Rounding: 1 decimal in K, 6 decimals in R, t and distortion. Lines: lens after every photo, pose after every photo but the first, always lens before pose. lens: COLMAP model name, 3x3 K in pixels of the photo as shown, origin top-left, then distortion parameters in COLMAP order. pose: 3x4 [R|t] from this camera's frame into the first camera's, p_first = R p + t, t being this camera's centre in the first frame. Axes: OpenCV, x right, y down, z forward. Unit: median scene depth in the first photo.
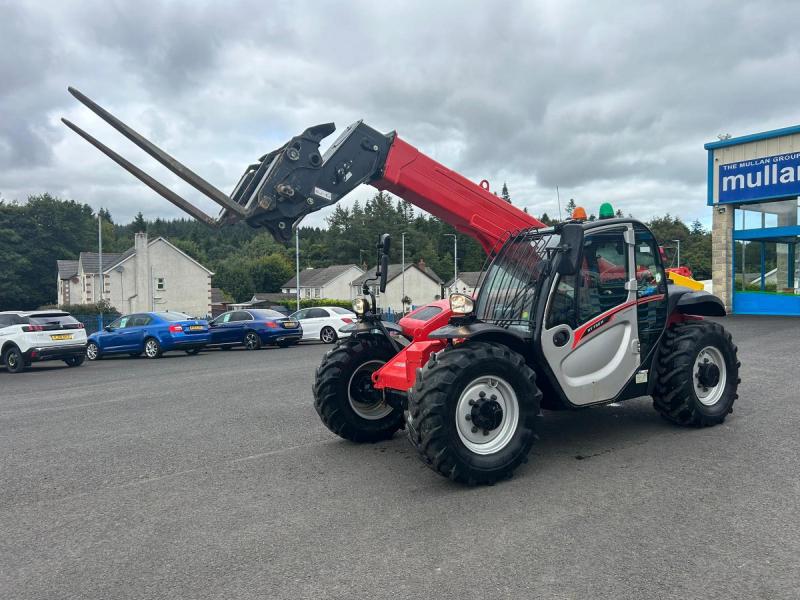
lens RADIAL K [[603.5, 0, 397.5], [0, 603.5, 313.9], [0, 0, 1]] dist [0.052862, -0.058389]
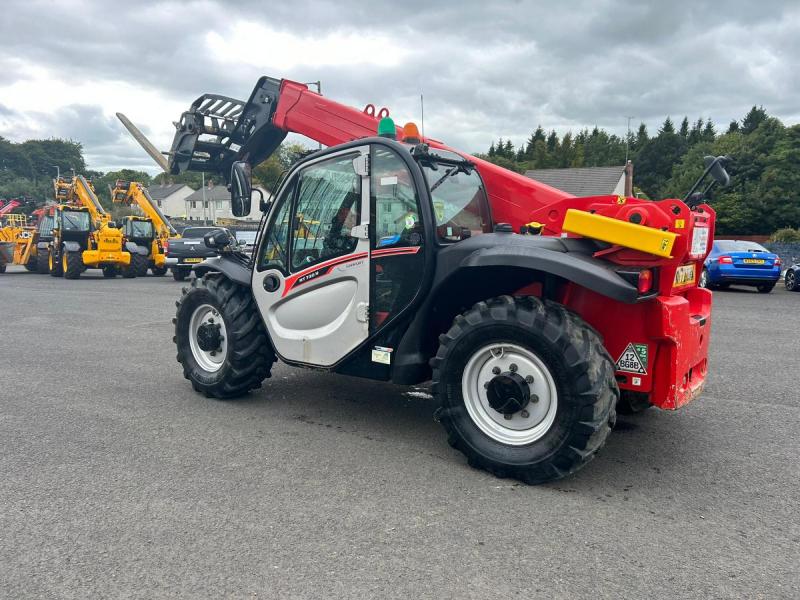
lens RADIAL K [[603.5, 0, 395.3], [0, 603.5, 310.4], [0, 0, 1]] dist [0.052862, -0.058389]
pose [[0.345532, 0.164194, -0.923931, 1.107219], [-0.049399, 0.986391, 0.156820, -0.069483], [0.937106, -0.008545, 0.348941, 0.776003]]
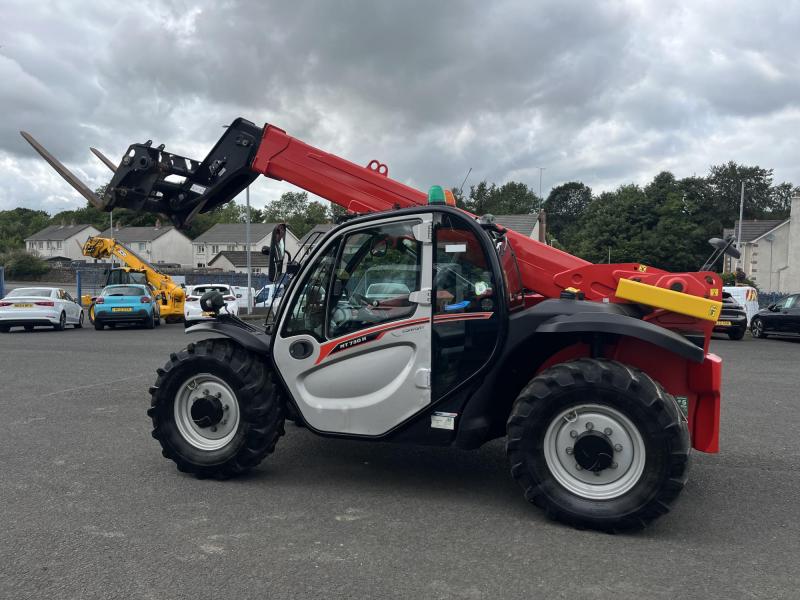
lens RADIAL K [[632.6, 0, 402.5], [0, 632.6, 313.6], [0, 0, 1]] dist [0.068268, -0.096857]
pose [[0.625077, 0.097842, -0.774406, 0.979364], [-0.061106, 0.995202, 0.076415, -0.084503], [0.778167, -0.000444, 0.628057, 0.486808]]
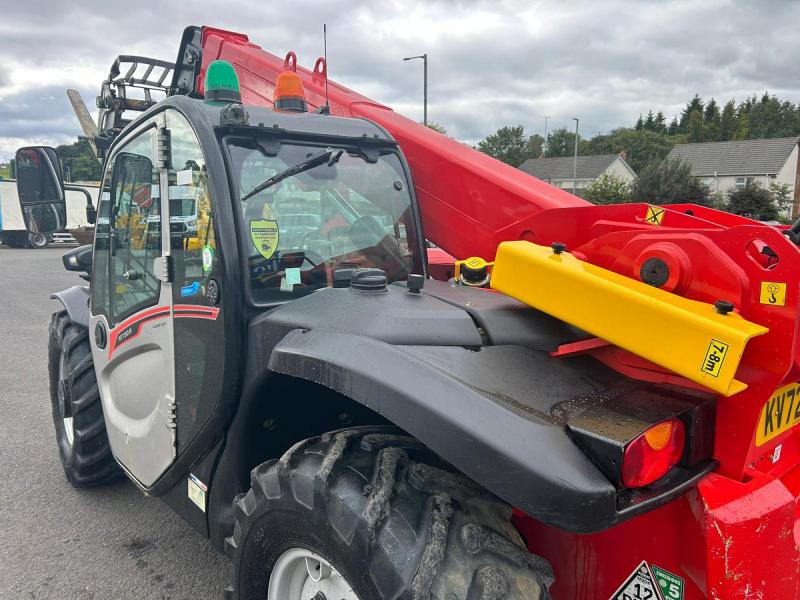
lens RADIAL K [[603.5, 0, 399.7], [0, 603.5, 303.9], [0, 0, 1]] dist [0.052862, -0.058389]
pose [[0.136588, 0.191603, -0.971922, 0.817403], [-0.040837, 0.981372, 0.187726, -0.107836], [0.989786, 0.014050, 0.141868, 1.101106]]
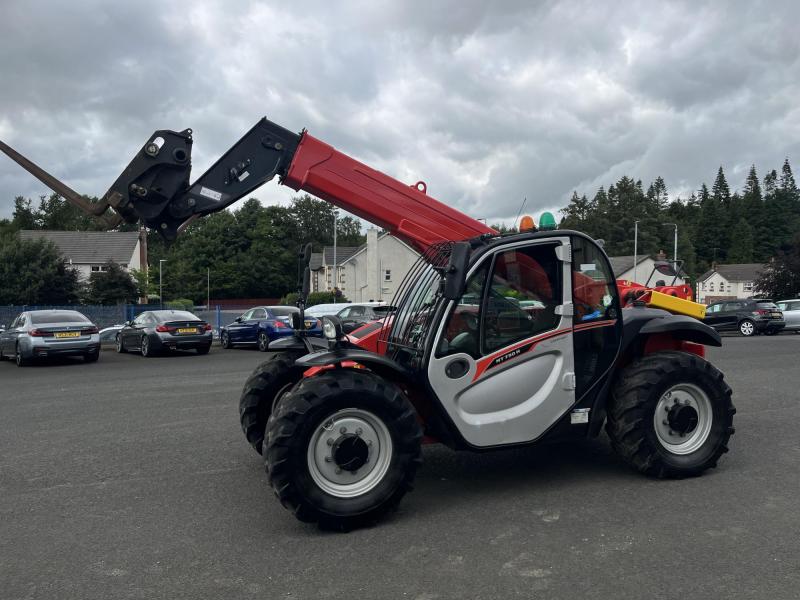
lens RADIAL K [[632.6, 0, 407.6], [0, 632.6, 312.9], [0, 0, 1]] dist [0.068268, -0.096857]
pose [[0.982147, 0.033916, -0.185033, 0.332920], [-0.033038, 0.999423, 0.007829, -0.041886], [0.185192, -0.001576, 0.982701, 0.078223]]
